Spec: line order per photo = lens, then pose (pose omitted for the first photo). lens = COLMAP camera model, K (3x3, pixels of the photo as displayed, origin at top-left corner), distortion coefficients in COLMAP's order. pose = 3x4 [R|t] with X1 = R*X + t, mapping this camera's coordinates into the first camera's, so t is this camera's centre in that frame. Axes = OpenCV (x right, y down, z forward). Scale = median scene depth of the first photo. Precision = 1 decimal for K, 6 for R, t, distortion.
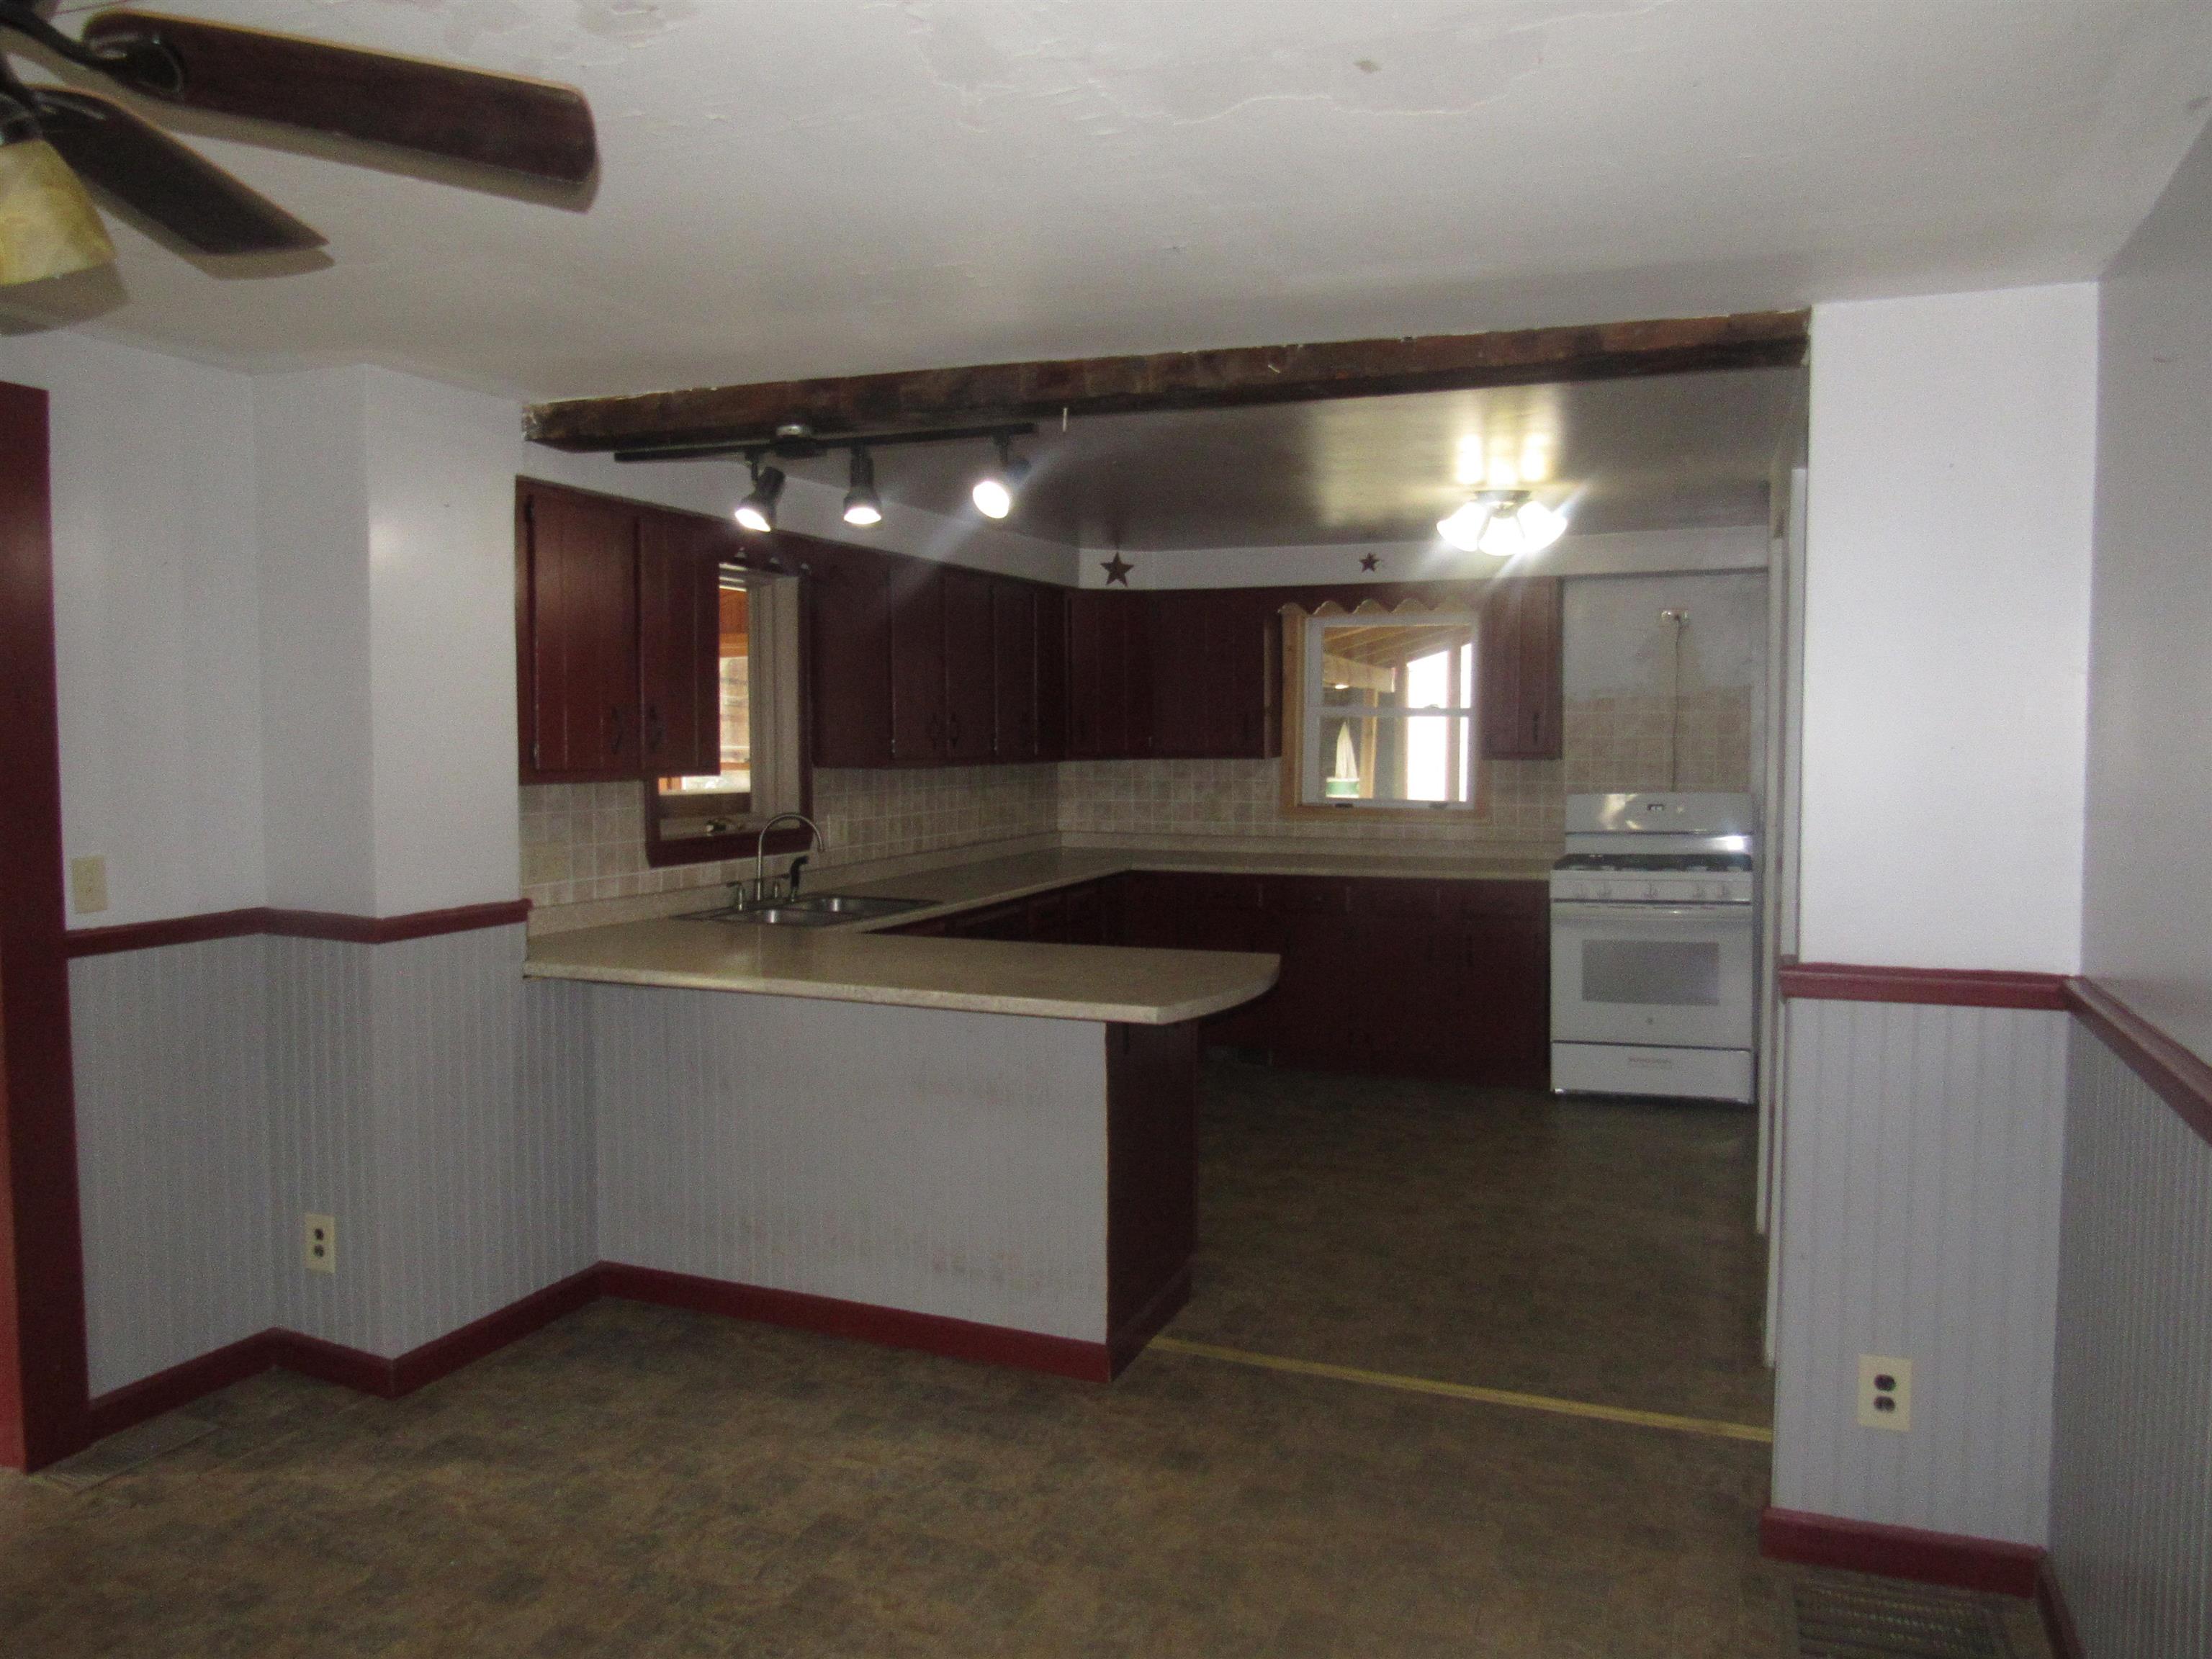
lens RADIAL K [[1588.3, 0, 1111.2], [0, 1588.3, 828.6], [0, 0, 1]] dist [-0.036765, 0.015550]
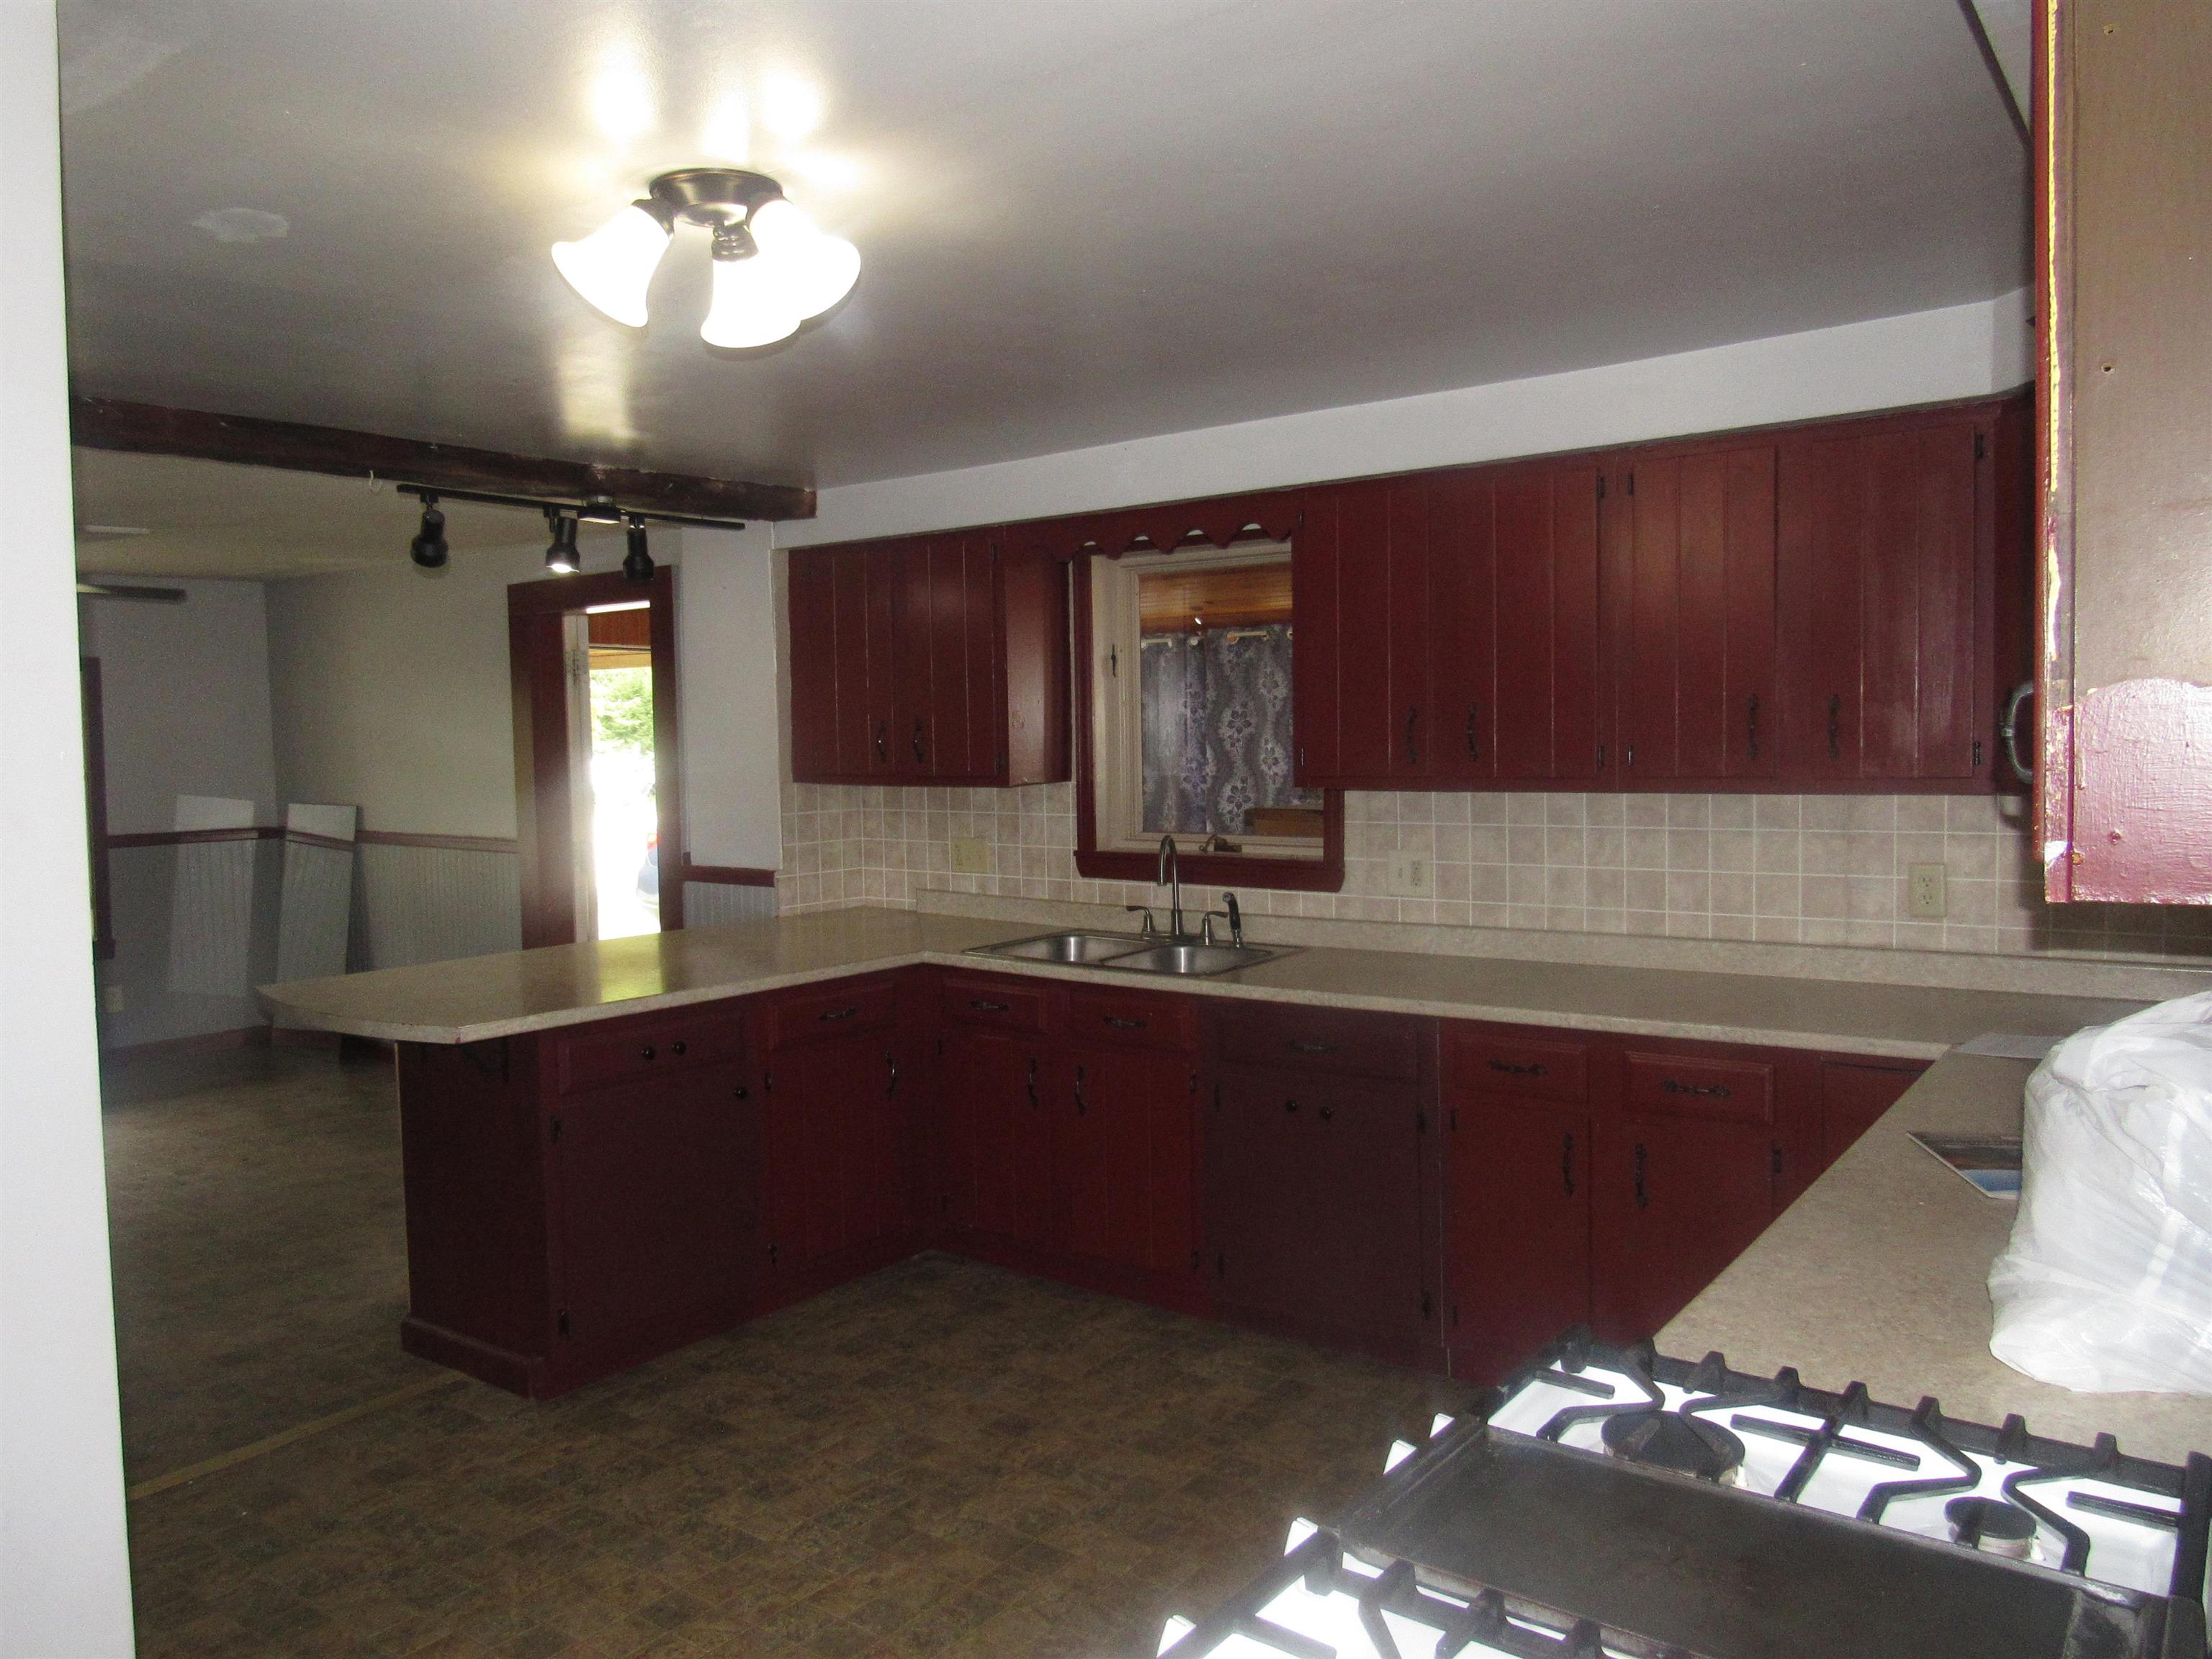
lens RADIAL K [[1588.3, 0, 1111.0], [0, 1588.3, 824.1], [0, 0, 1]] dist [-0.036765, 0.015550]
pose [[-0.262820, 0.054272, -0.963317, 0.677142], [-0.044314, 0.996684, 0.068242, -0.078975], [0.963827, 0.060624, -0.259544, 1.311315]]
